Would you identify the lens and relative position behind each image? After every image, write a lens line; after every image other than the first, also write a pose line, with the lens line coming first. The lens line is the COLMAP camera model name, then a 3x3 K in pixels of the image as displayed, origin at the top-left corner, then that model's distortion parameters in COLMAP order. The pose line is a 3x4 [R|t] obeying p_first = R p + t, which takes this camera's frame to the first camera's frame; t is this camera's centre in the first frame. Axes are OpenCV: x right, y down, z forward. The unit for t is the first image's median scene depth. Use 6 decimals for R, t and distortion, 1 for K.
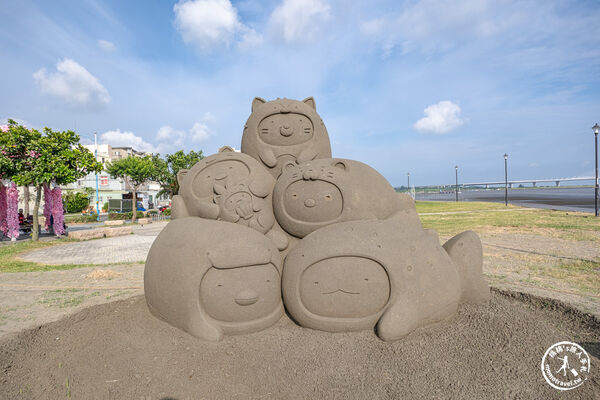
lens RADIAL K [[409.7, 0, 295.3], [0, 409.7, 204.2], [0, 0, 1]] dist [0.004626, -0.012172]
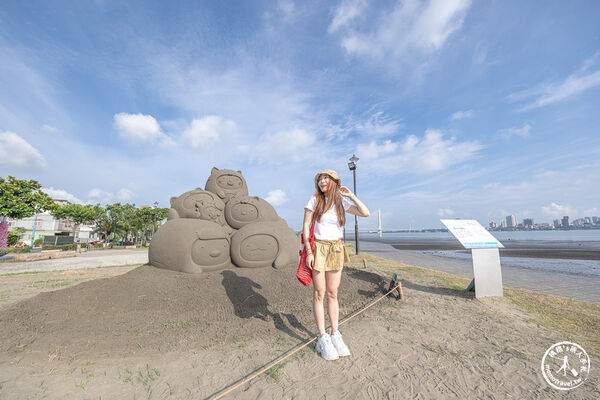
lens RADIAL K [[225.3, 0, 299.3], [0, 225.3, 197.5], [0, 0, 1]] dist [0.001174, -0.000259]
pose [[0.903020, 0.077414, 0.422566, -0.209348], [0.008146, 0.980367, -0.197011, 0.152928], [-0.429522, 0.181347, 0.884661, -0.243534]]
